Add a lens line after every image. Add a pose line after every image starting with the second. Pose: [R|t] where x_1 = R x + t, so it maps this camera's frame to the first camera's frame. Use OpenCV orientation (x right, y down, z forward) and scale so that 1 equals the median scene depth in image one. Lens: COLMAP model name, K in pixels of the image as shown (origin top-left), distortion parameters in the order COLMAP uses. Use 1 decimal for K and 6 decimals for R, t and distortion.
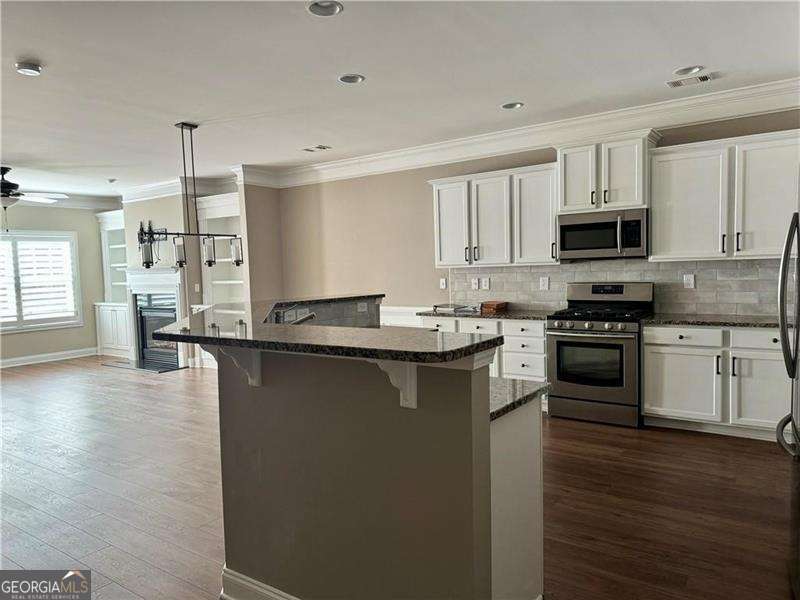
lens RADIAL K [[558.0, 0, 394.7], [0, 558.0, 304.8], [0, 0, 1]] dist [0.045165, -0.028882]
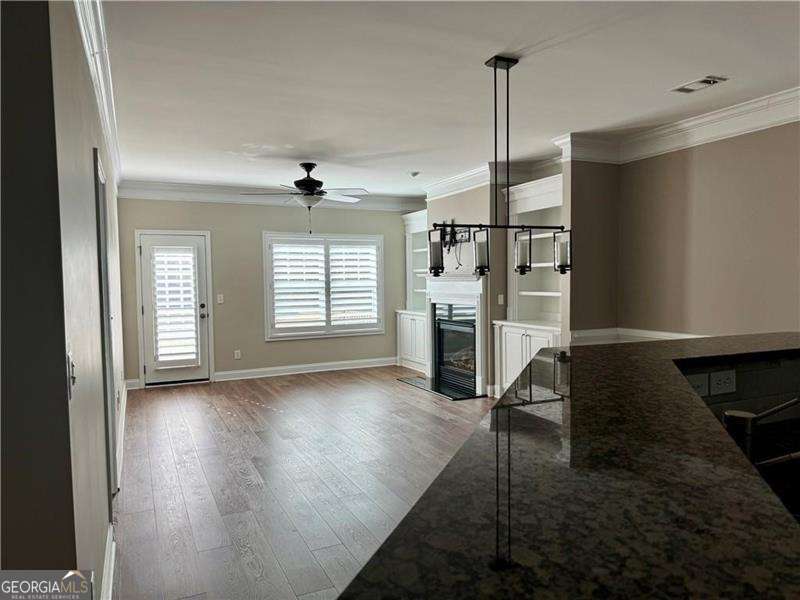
lens RADIAL K [[558.0, 0, 396.1], [0, 558.0, 304.9], [0, 0, 1]] dist [0.045165, -0.028882]
pose [[0.867151, 0.042252, -0.496249, -0.083406], [-0.047590, 0.998865, 0.001887, -0.016629], [0.495766, 0.021980, 0.868178, 0.225301]]
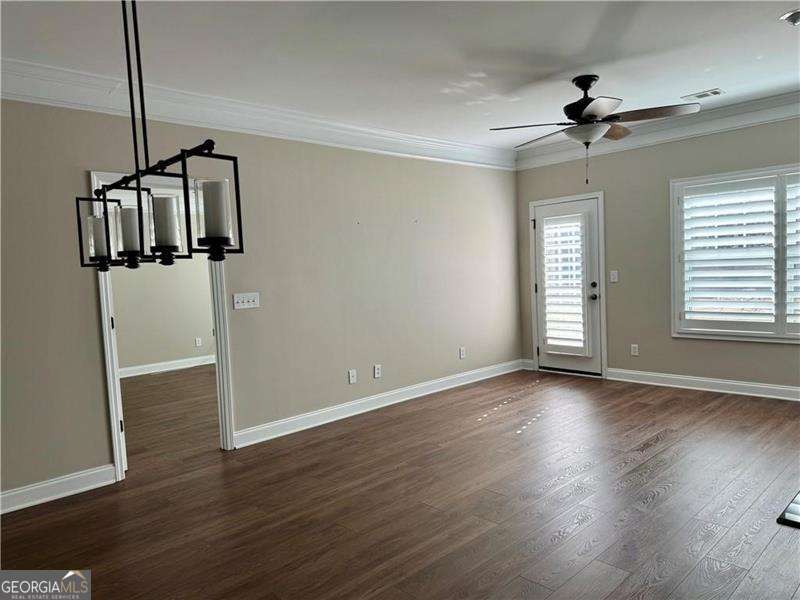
lens RADIAL K [[558.0, 0, 403.0], [0, 558.0, 303.7], [0, 0, 1]] dist [0.045165, -0.028882]
pose [[-0.202478, 0.104441, -0.973702, -0.024203], [-0.015658, 0.993824, 0.109855, -0.052030], [0.979162, 0.037489, -0.199592, 0.772310]]
